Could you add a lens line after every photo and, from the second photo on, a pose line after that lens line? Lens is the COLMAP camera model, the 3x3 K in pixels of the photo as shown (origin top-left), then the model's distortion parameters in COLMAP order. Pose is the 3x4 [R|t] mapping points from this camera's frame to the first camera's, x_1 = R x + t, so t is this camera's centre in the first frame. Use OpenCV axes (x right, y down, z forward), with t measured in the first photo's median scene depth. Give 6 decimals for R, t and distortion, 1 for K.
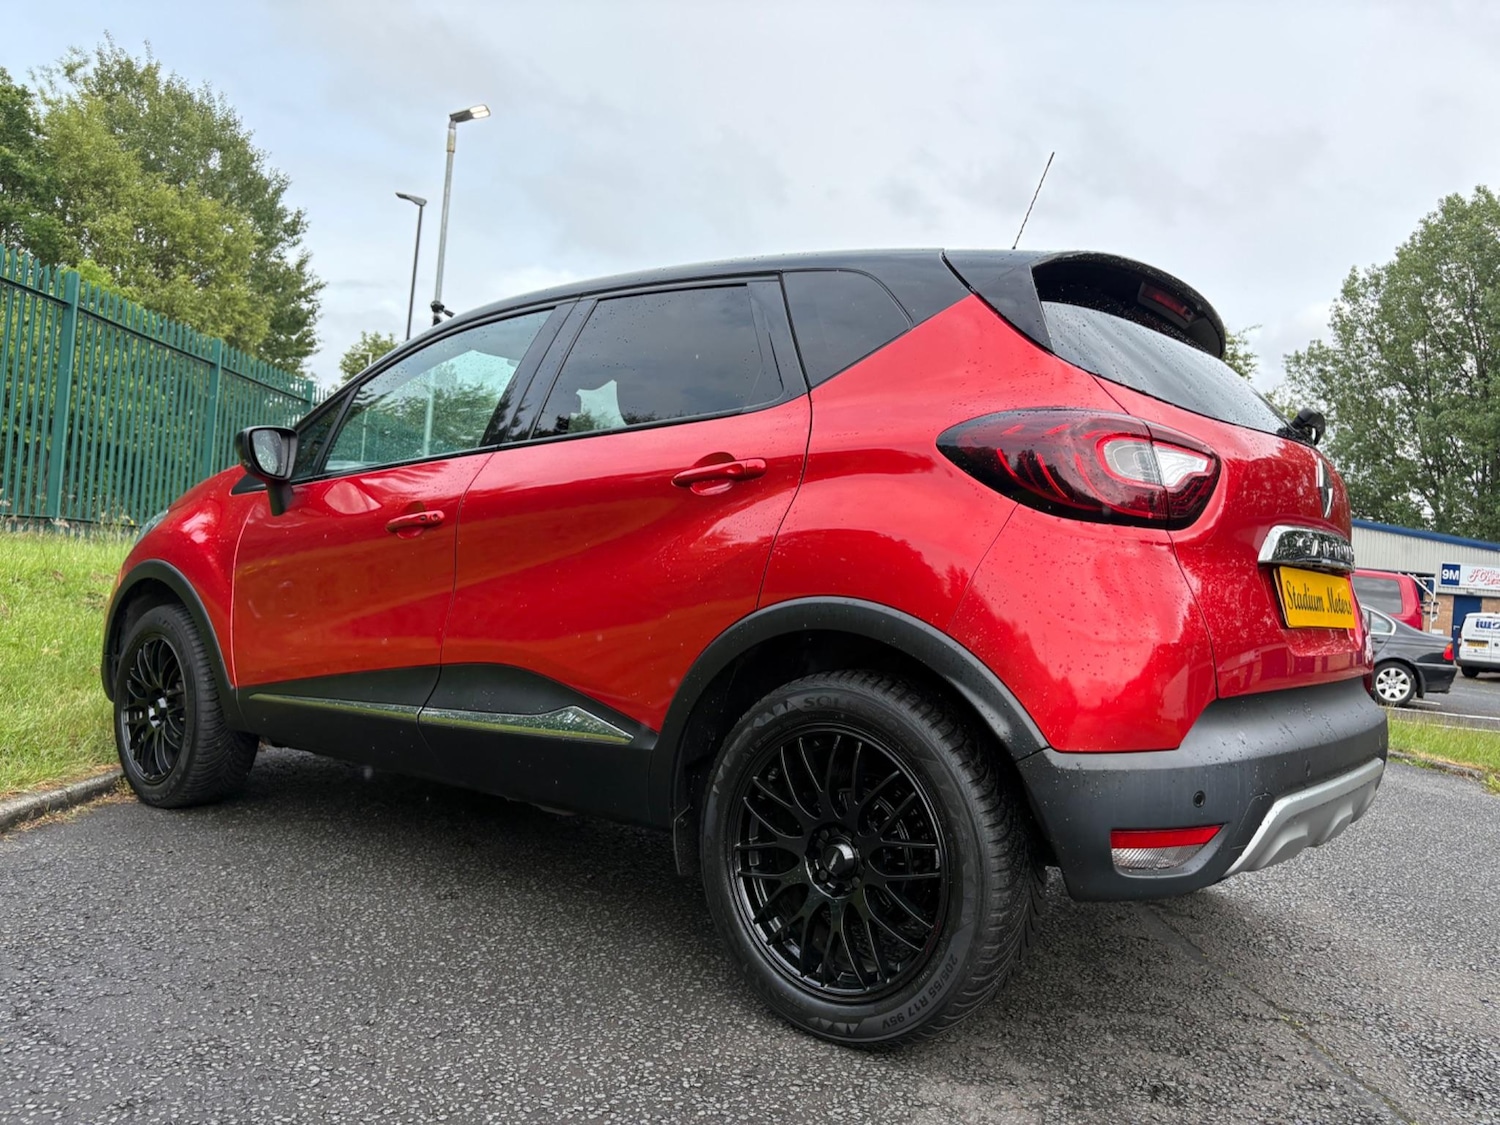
lens RADIAL K [[1160.8, 0, 762.6], [0, 1160.8, 551.5], [0, 0, 1]] dist [0.027690, -0.025082]
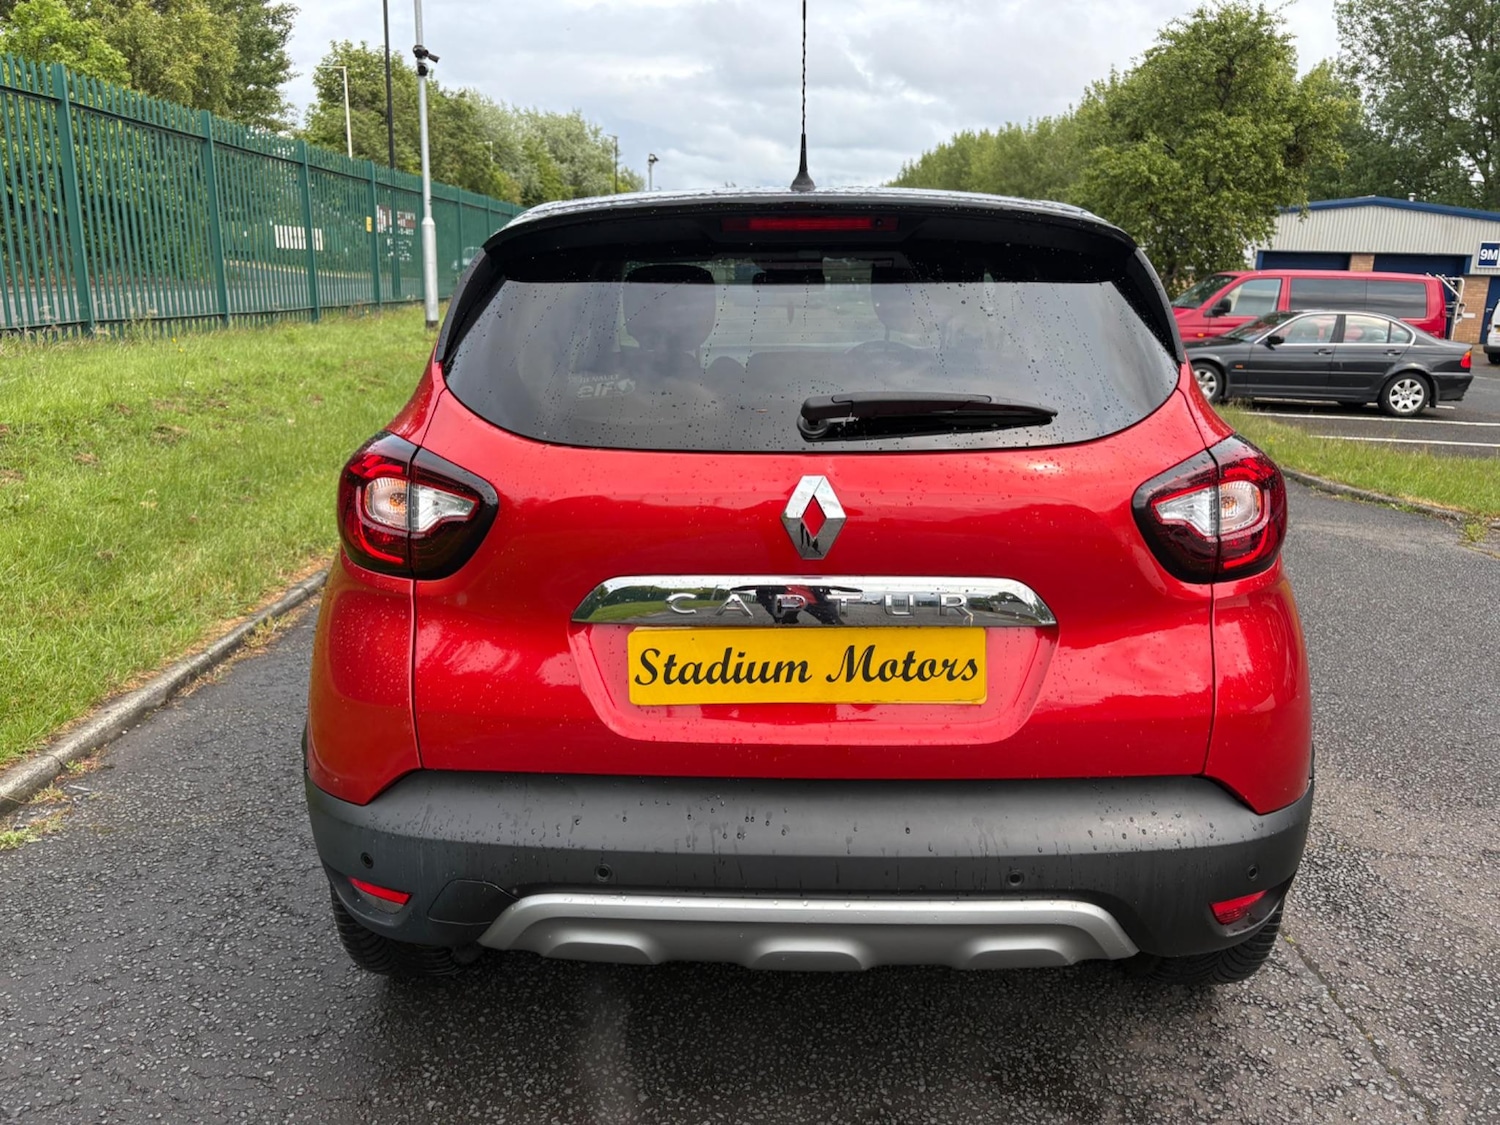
lens RADIAL K [[1160.8, 0, 736.0], [0, 1160.8, 569.3], [0, 0, 1]] dist [0.027690, -0.025082]
pose [[0.998067, -0.045494, -0.042345, -0.004083], [0.055103, 0.962862, 0.264309, -0.230143], [0.028748, -0.266132, 0.963508, -0.154230]]
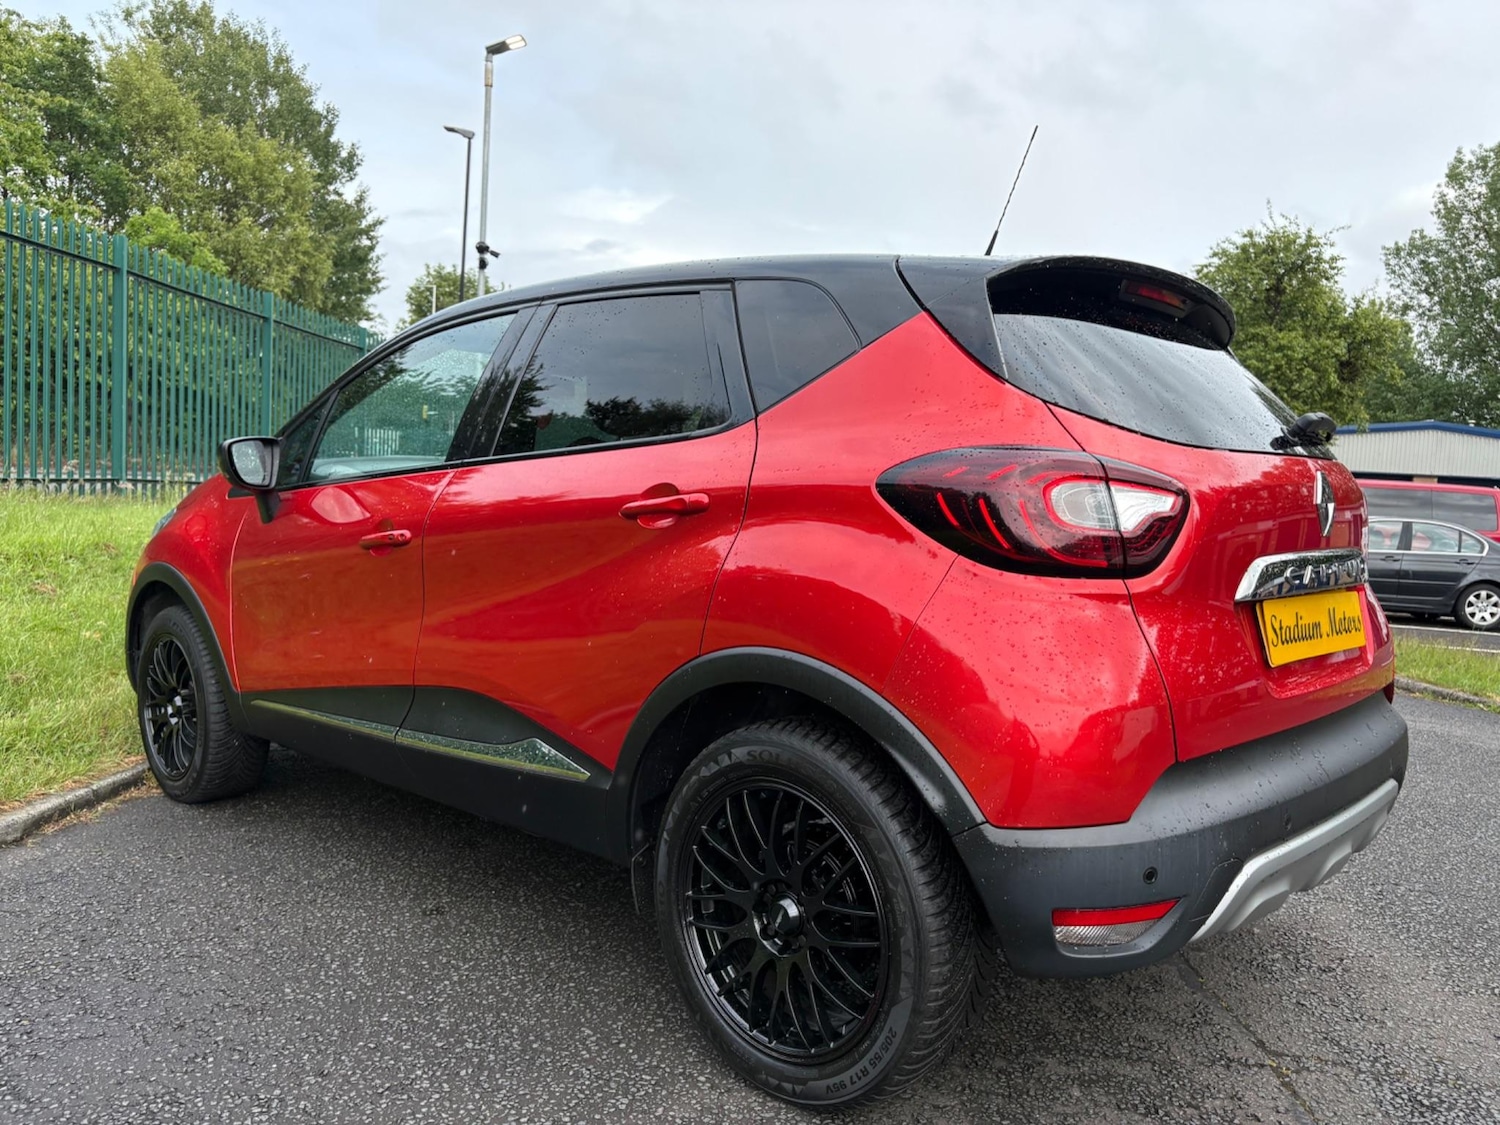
lens RADIAL K [[1160.8, 0, 741.8], [0, 1160.8, 563.6], [0, 0, 1]] dist [0.027690, -0.025082]
pose [[0.996444, -0.020765, -0.081659, 0.092920], [0.027350, 0.996390, 0.080370, -0.086117], [0.079696, -0.082318, 0.993415, 0.047740]]
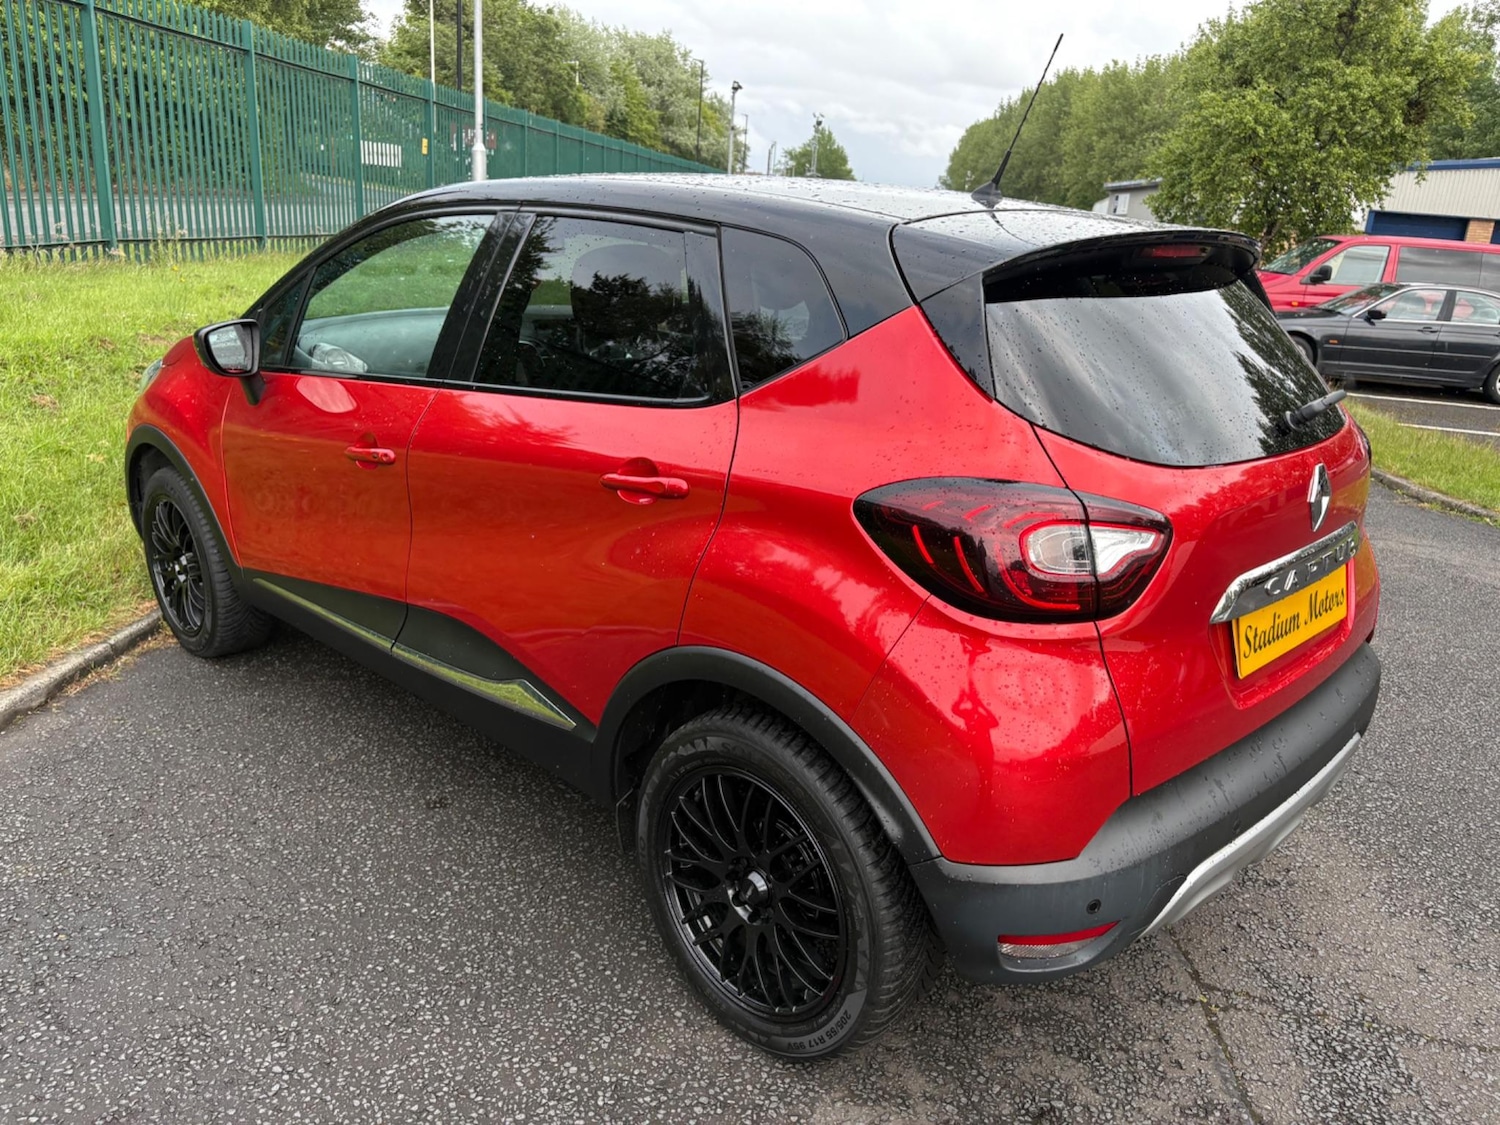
lens RADIAL K [[1160.8, 0, 742.4], [0, 1160.8, 566.5], [0, 0, 1]] dist [0.027690, -0.025082]
pose [[0.995095, 0.017249, -0.097407, 0.121234], [0.014137, 0.949776, 0.312610, -0.267383], [0.097907, -0.312453, 0.944874, 0.090965]]
